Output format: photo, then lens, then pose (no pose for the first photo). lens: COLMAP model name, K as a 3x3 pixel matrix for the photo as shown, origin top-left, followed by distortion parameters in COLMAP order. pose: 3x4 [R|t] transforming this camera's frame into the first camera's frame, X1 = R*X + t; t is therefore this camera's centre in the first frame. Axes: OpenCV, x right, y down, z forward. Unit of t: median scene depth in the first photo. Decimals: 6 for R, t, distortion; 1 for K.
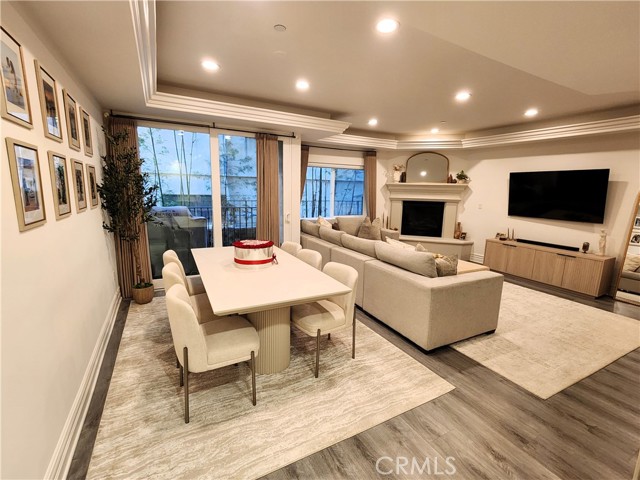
lens RADIAL K [[295.5, 0, 322.5], [0, 295.5, 238.8], [0, 0, 1]] dist [0.005715, 0.000362]
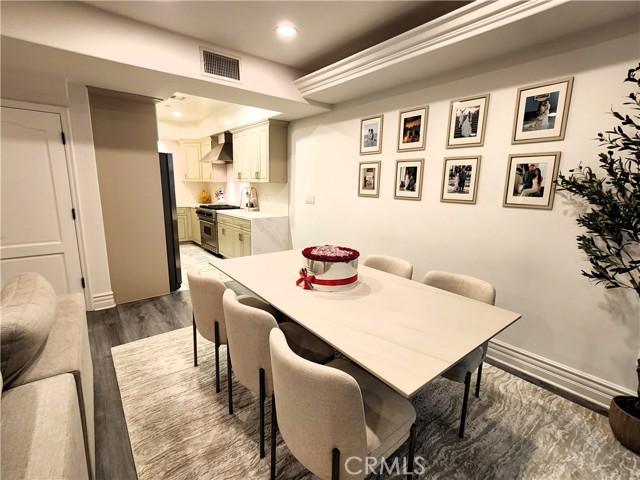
lens RADIAL K [[295.5, 0, 322.5], [0, 295.5, 238.8], [0, 0, 1]] dist [0.005715, 0.000362]
pose [[-0.981273, -0.009792, -0.192373, -0.039674], [-0.075831, 0.937697, 0.339077, -0.117717], [0.177067, 0.347315, -0.920880, 0.770188]]
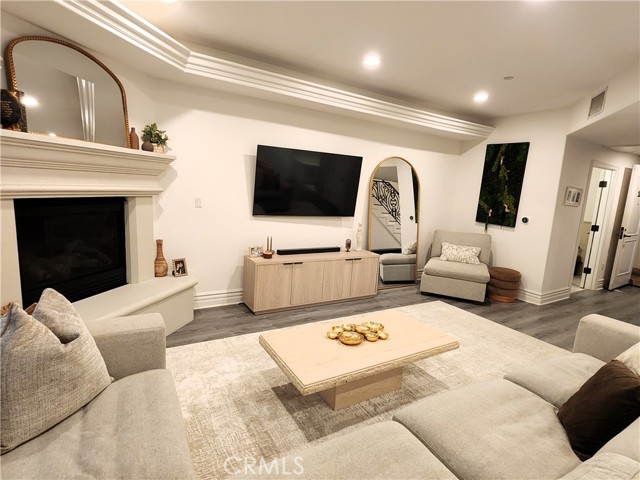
lens RADIAL K [[336.2, 0, 321.6], [0, 336.2, 238.1], [0, 0, 1]] dist [-0.001040, -0.000530]
pose [[-0.049329, -0.183132, 0.981850, -0.059838], [0.105171, 0.976629, 0.187442, -0.141318], [-0.993230, 0.112509, -0.028916, 0.843997]]
